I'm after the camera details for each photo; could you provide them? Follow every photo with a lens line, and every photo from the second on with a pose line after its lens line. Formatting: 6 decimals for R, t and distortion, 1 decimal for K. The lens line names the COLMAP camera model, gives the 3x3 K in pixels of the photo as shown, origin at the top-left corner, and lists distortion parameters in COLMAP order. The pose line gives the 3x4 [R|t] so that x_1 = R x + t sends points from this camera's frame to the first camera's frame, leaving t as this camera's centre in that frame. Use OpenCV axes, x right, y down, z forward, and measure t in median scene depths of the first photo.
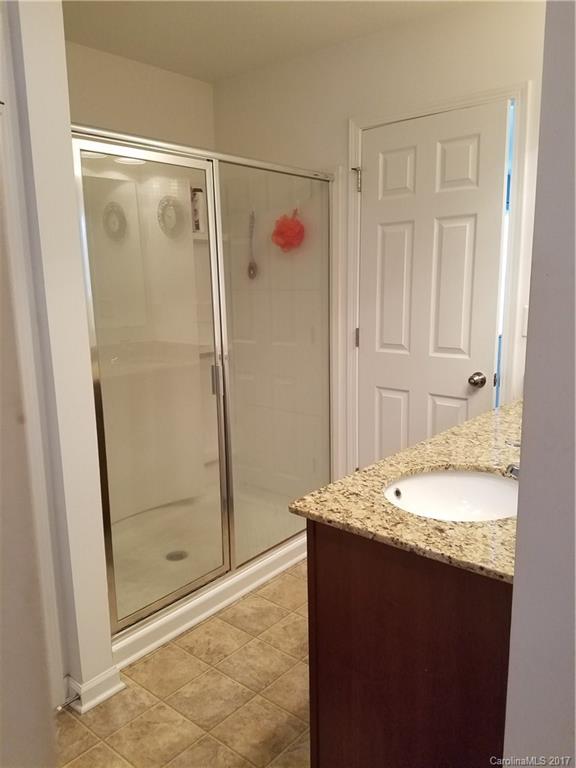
lens RADIAL K [[589.7, 0, 288.0], [0, 589.7, 384.0], [0, 0, 1]] dist [0.064445, -0.142394]
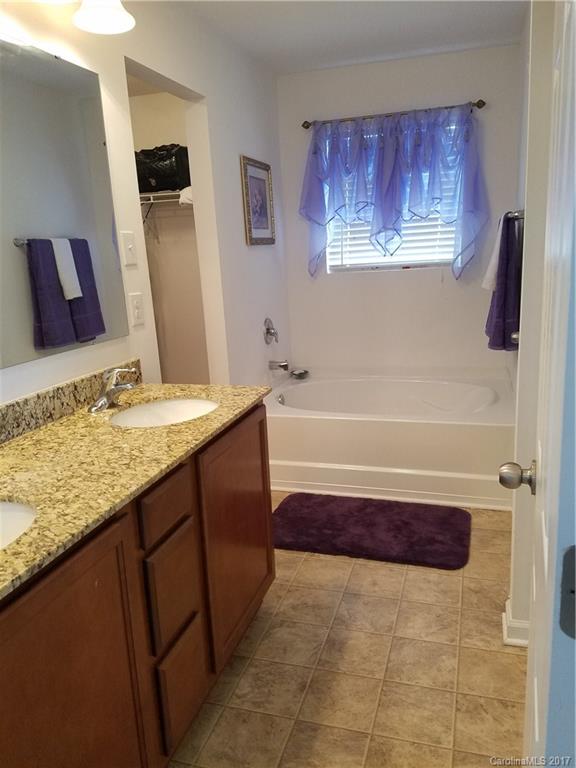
lens RADIAL K [[589.7, 0, 288.0], [0, 589.7, 384.0], [0, 0, 1]] dist [0.064445, -0.142394]
pose [[-0.919190, 0.152619, -0.363038, 0.392619], [0.001791, 0.923463, 0.383683, -0.306306], [0.393809, 0.352028, -0.849112, 1.702885]]
